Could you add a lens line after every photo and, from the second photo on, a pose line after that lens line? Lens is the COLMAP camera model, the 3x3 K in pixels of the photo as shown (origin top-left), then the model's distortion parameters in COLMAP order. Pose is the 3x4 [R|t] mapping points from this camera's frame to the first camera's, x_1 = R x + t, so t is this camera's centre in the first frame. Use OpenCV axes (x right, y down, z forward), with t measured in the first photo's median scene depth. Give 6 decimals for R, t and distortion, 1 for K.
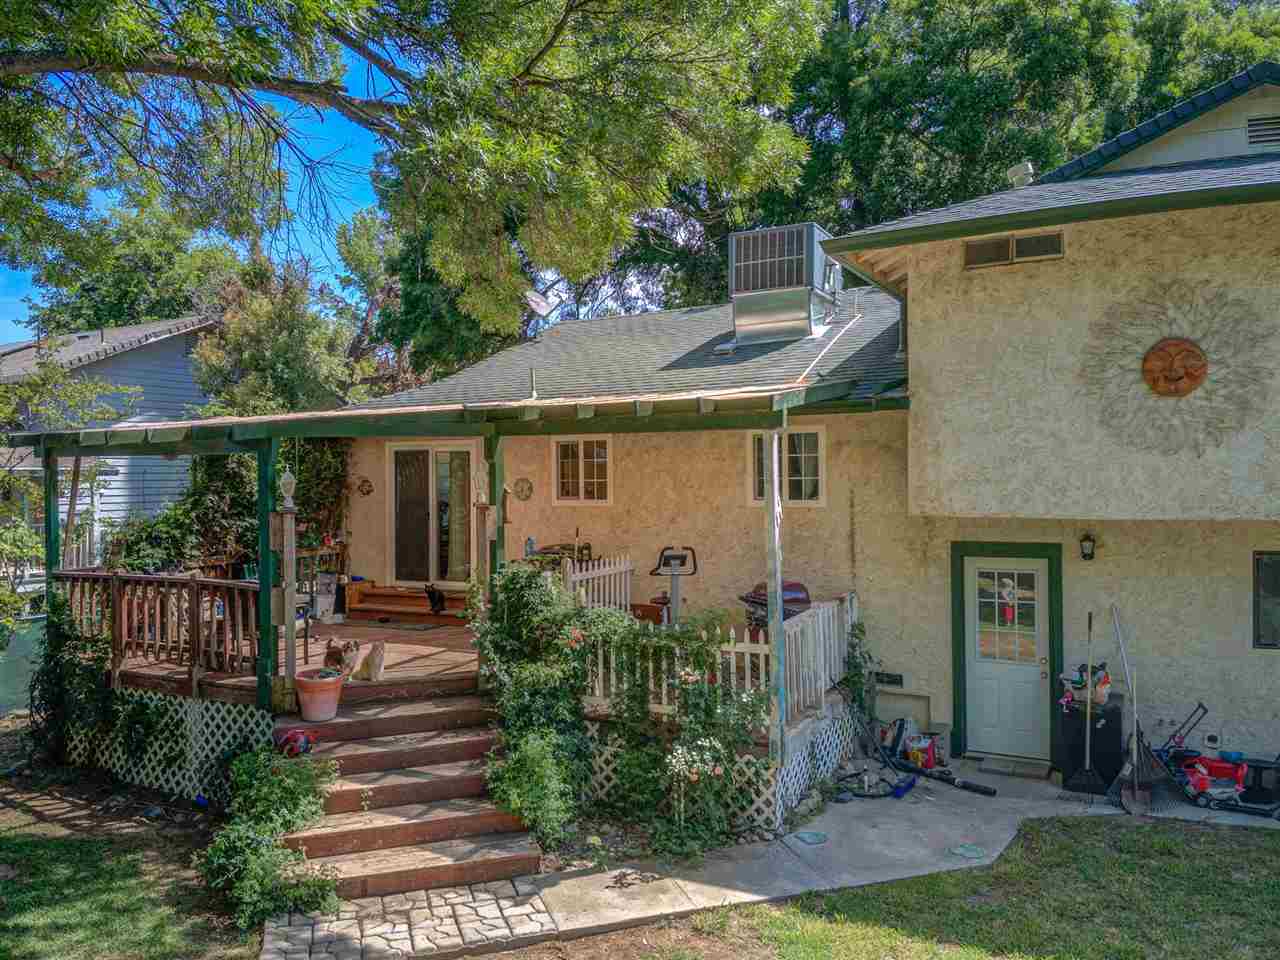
lens RADIAL K [[1006.5, 0, 602.4], [0, 1006.5, 453.5], [0, 0, 1]] dist [0.114847, -0.255191]
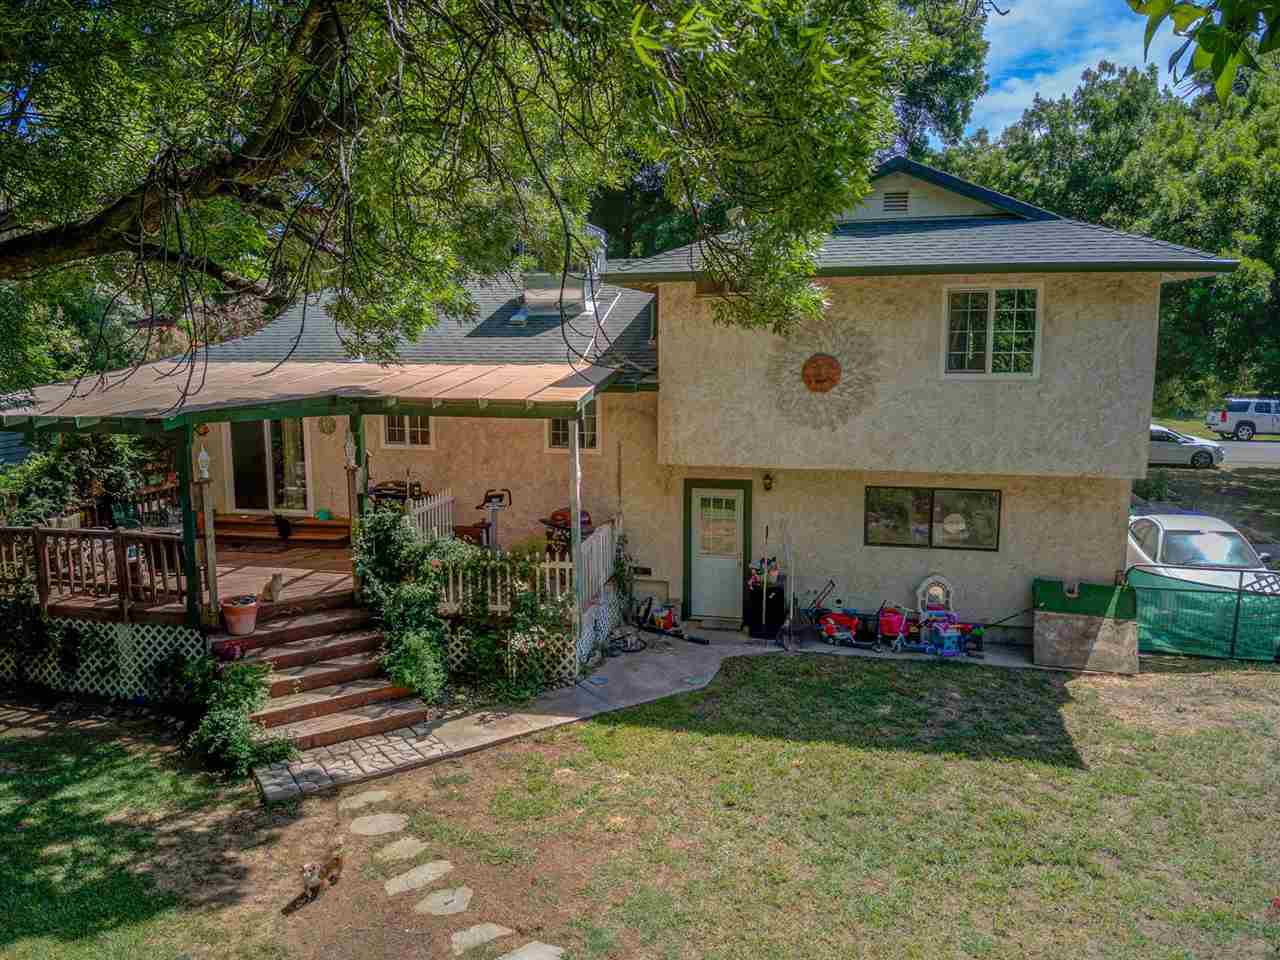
lens RADIAL K [[981.6, 0, 640.0], [0, 981.6, 480.0], [0, 0, 1]] dist [0.101580, -0.219092]
pose [[0.957099, -0.034917, 0.287650, -0.147397], [-0.009422, 0.988438, 0.151333, -0.146990], [-0.289608, -0.147551, 0.945704, -0.376761]]
